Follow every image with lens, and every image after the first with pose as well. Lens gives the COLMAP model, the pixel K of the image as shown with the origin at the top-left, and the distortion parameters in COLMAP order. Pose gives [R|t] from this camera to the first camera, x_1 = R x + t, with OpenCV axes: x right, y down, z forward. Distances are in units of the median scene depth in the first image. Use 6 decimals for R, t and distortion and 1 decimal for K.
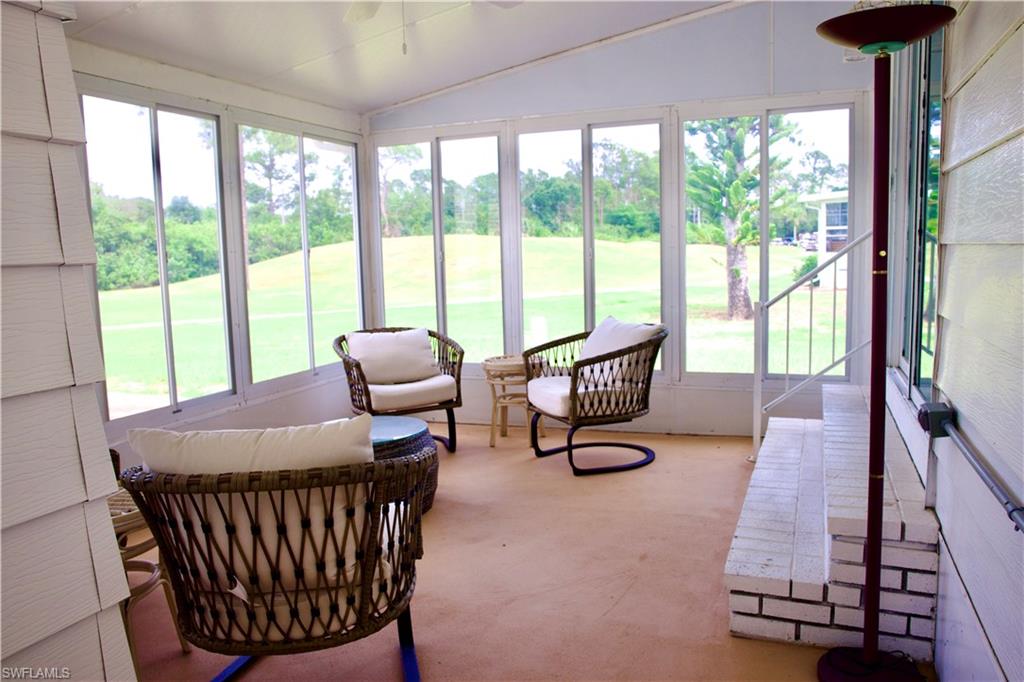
lens RADIAL K [[759.2, 0, 511.2], [0, 759.2, 342.7], [0, 0, 1]] dist [-0.074756, 0.003483]
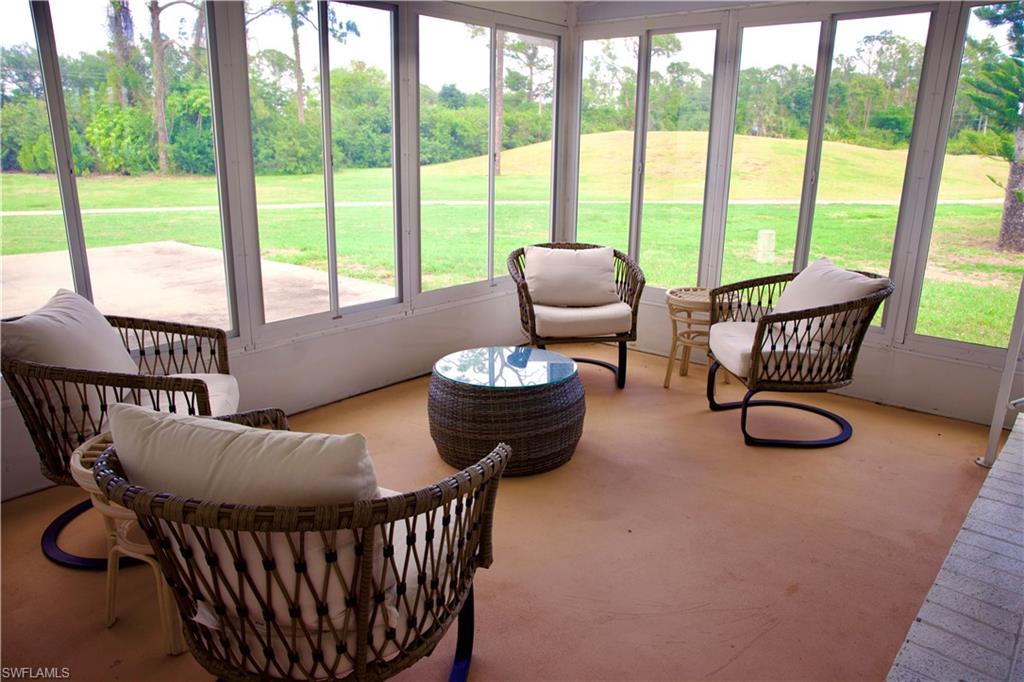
lens RADIAL K [[716.0, 0, 508.2], [0, 716.0, 342.2], [0, 0, 1]] dist [-0.076536, 0.063175]
pose [[0.943176, 0.131509, -0.305162, 0.050648], [-0.083524, 0.982694, 0.165336, -0.041902], [0.321624, -0.130453, 0.937838, 0.144362]]
